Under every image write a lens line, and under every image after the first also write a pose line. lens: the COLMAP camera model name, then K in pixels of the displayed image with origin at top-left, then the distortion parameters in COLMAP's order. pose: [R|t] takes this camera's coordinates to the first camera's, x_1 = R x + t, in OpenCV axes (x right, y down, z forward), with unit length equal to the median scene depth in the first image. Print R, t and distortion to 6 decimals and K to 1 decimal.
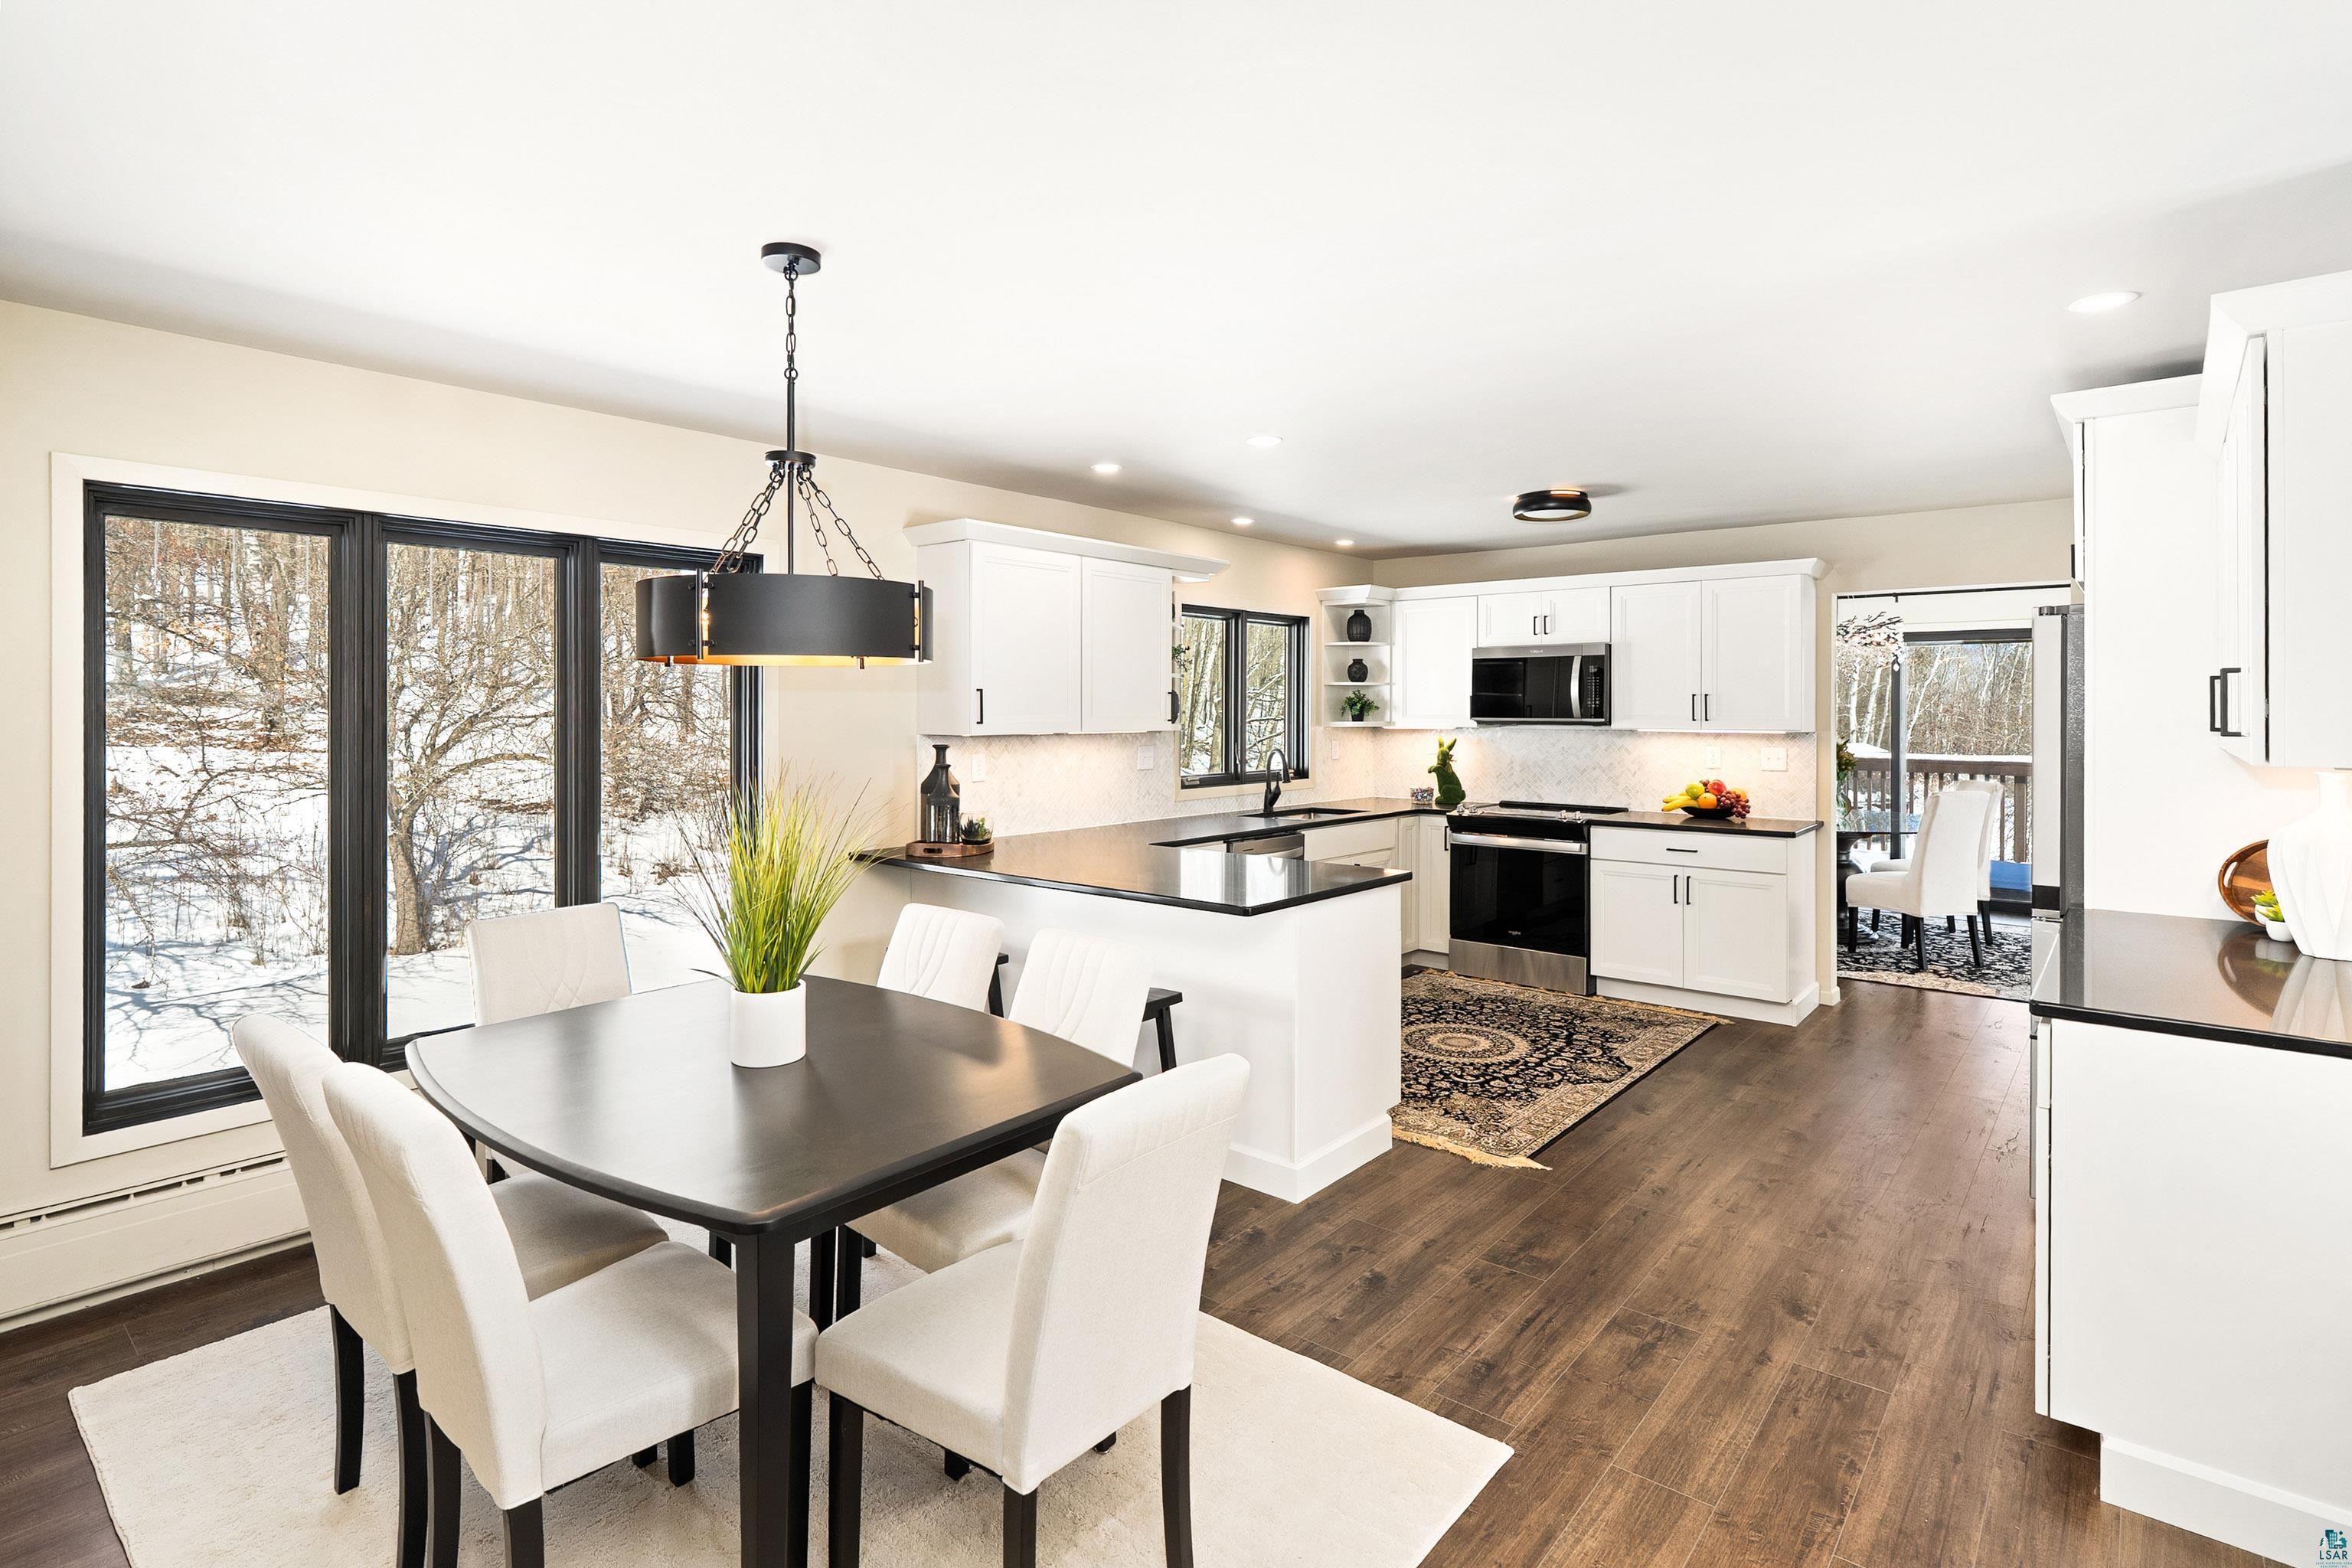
lens RADIAL K [[1158.6, 0, 1178.6], [0, 1158.6, 660.9], [0, 0, 1]] dist [0.002087, 0.000710]
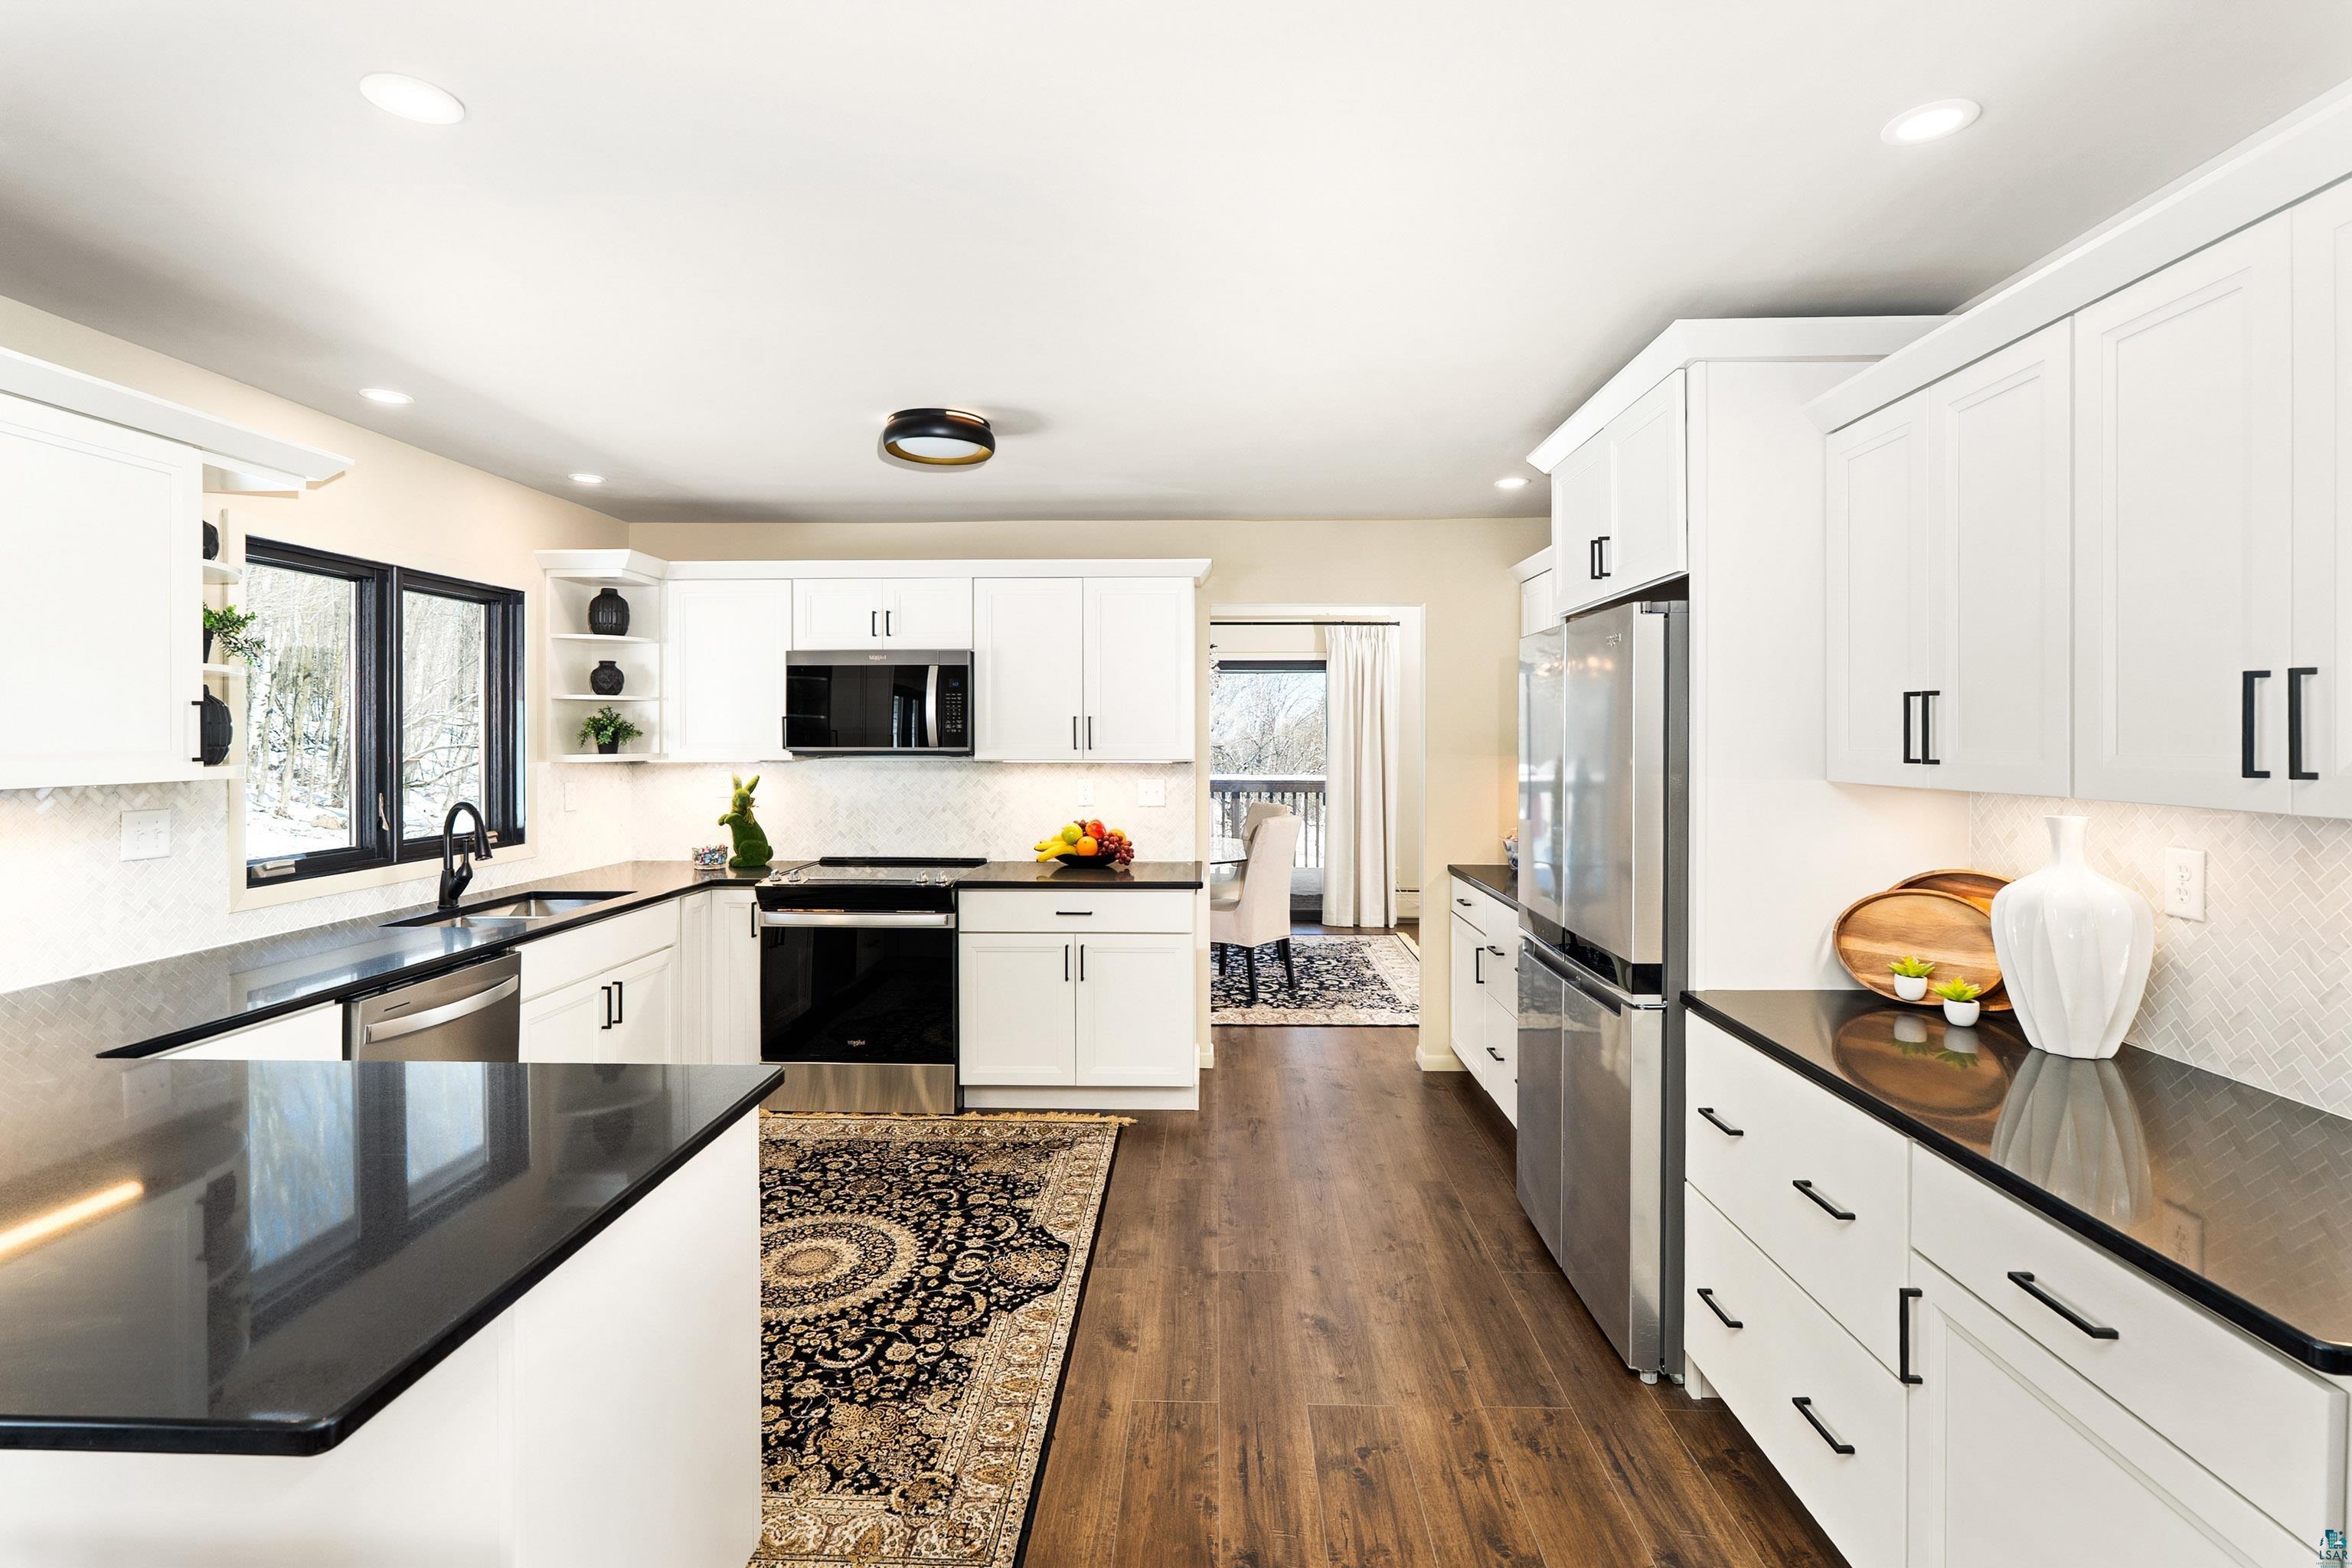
lens RADIAL K [[1082.9, 0, 1180.2], [0, 1082.9, 758.1], [0, 0, 1]] dist [-0.002803, 0.001319]
pose [[0.787984, -0.014525, 0.615524, 0.037337], [-0.024432, 0.998197, 0.054833, 0.015295], [-0.615211, -0.058246, 0.786208, 0.379165]]
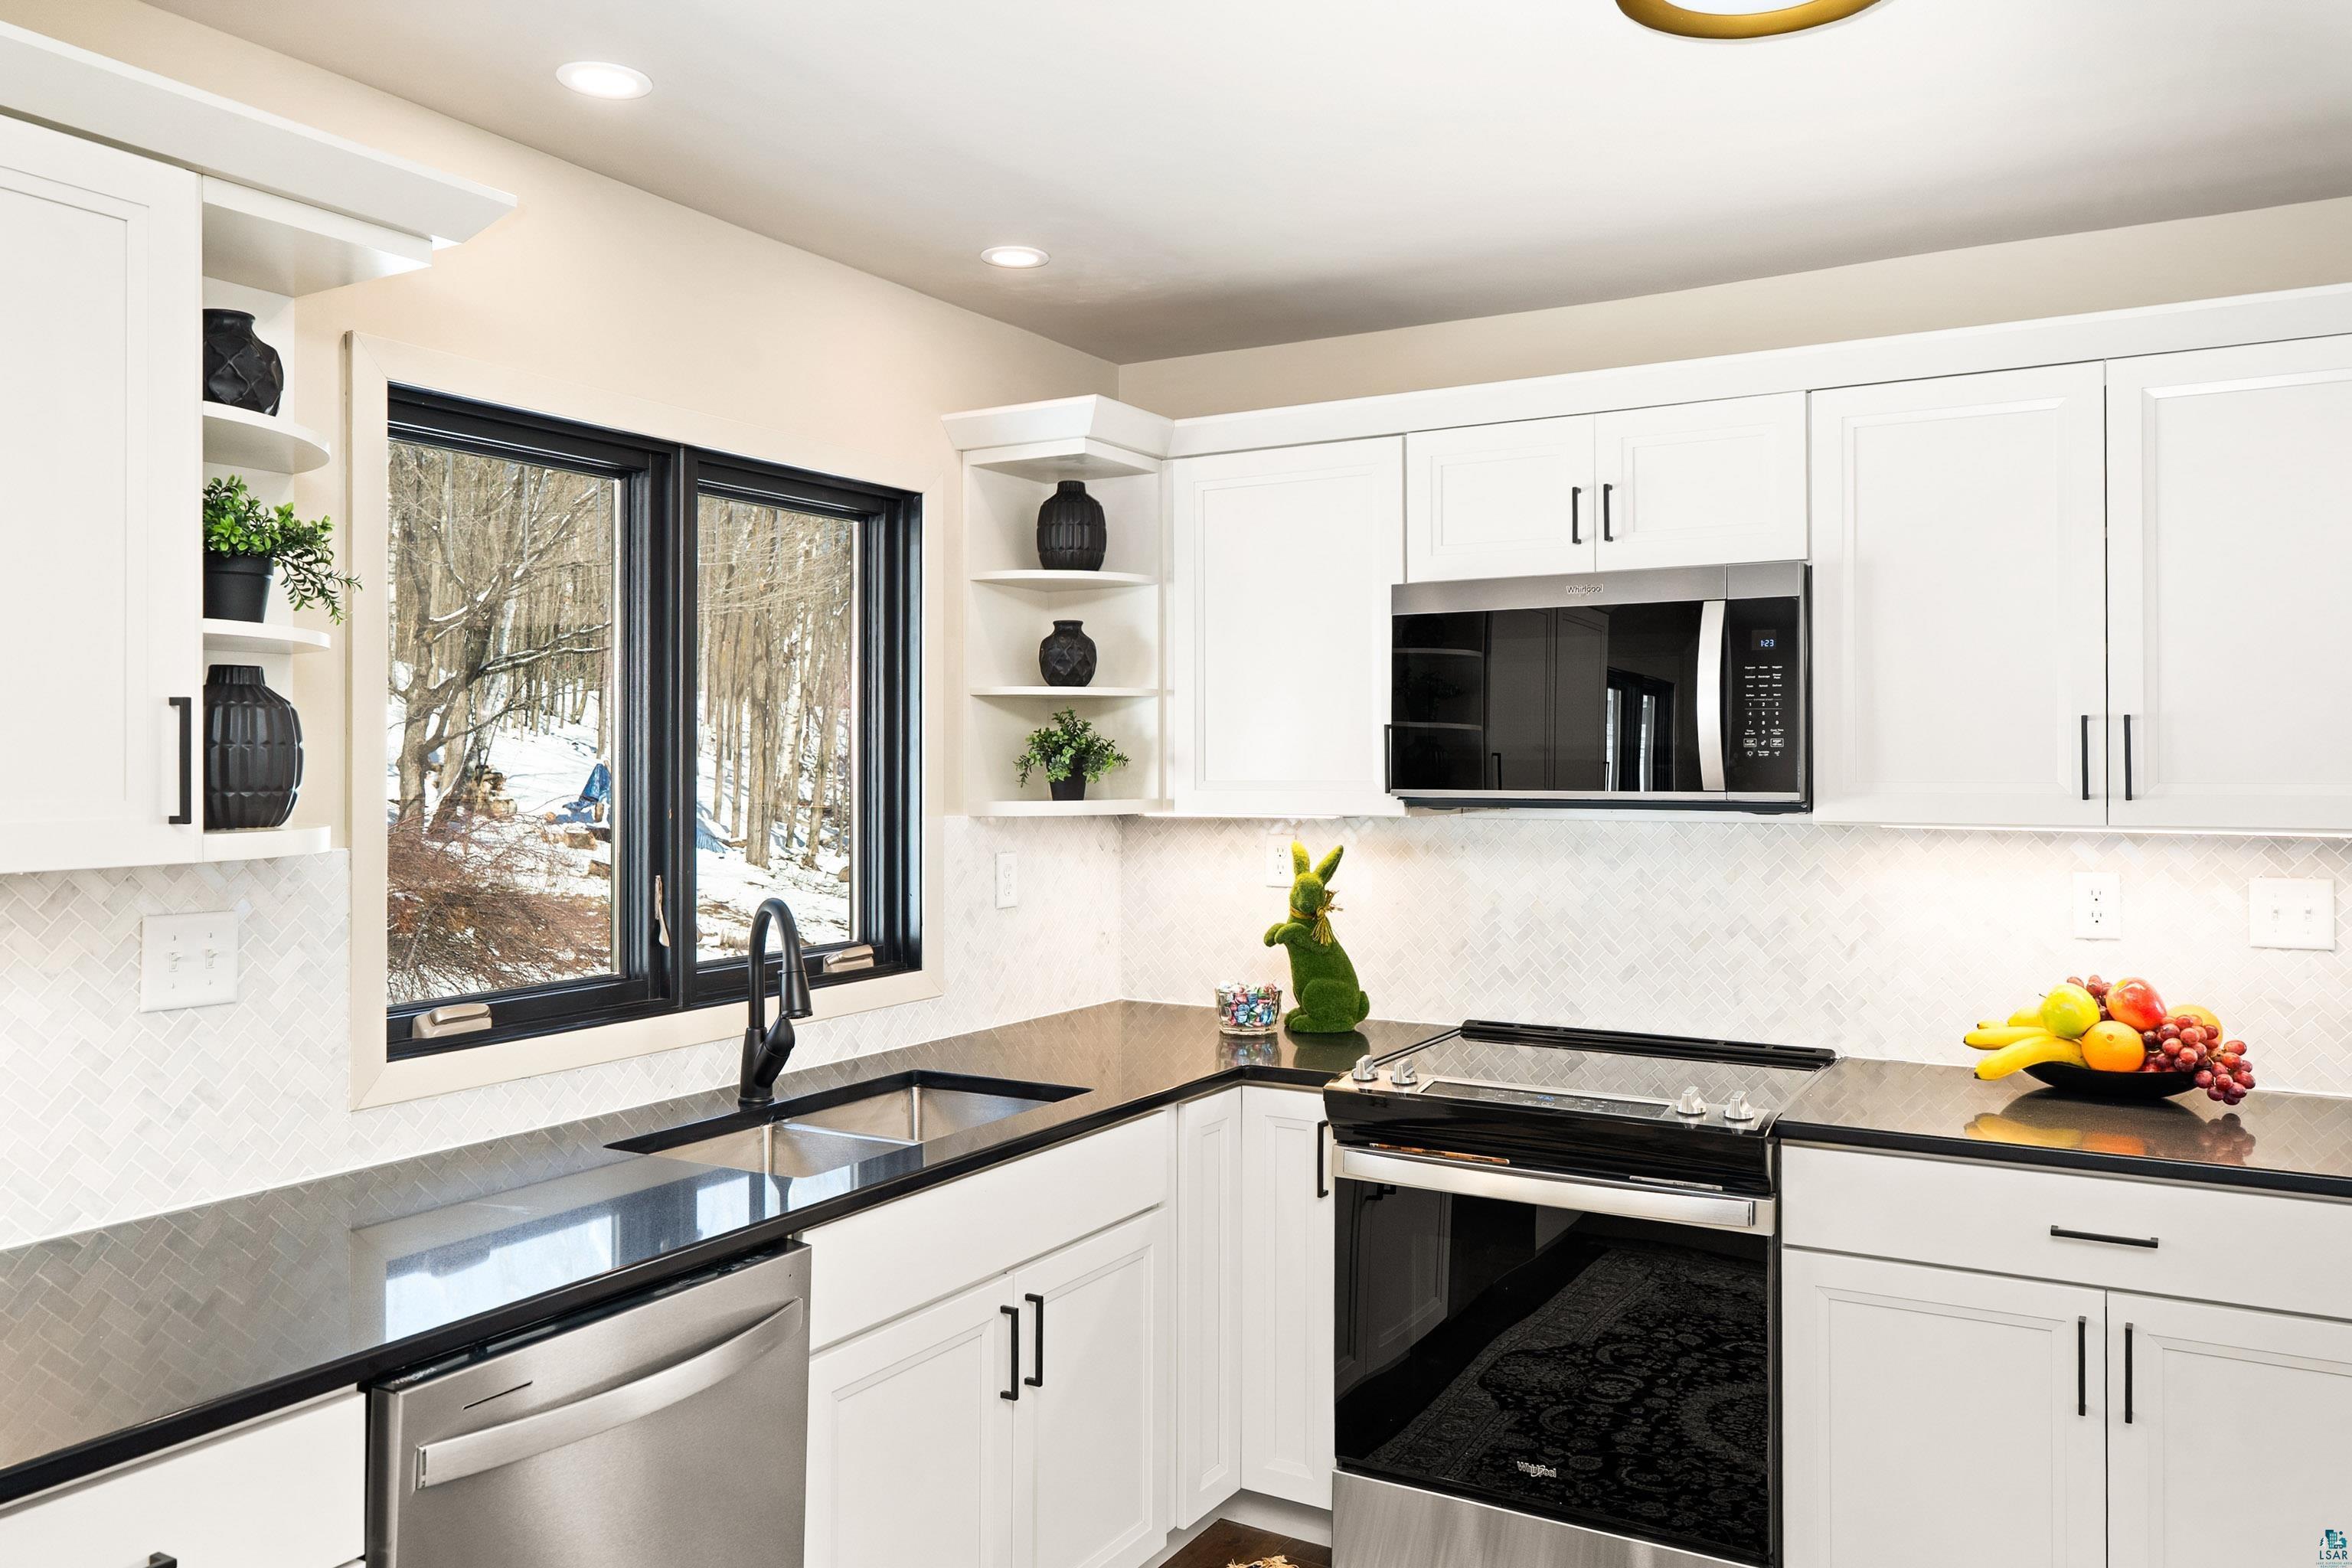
lens RADIAL K [[1744.8, 0, 1165.2], [0, 1744.8, 739.8], [0, 0, 1]] dist [-0.005163, -0.002280]
pose [[0.986840, -0.001032, 0.161695, 0.124070], [-0.003930, 0.999531, 0.030363, 0.022855], [-0.161650, -0.030599, 0.986374, 0.601324]]
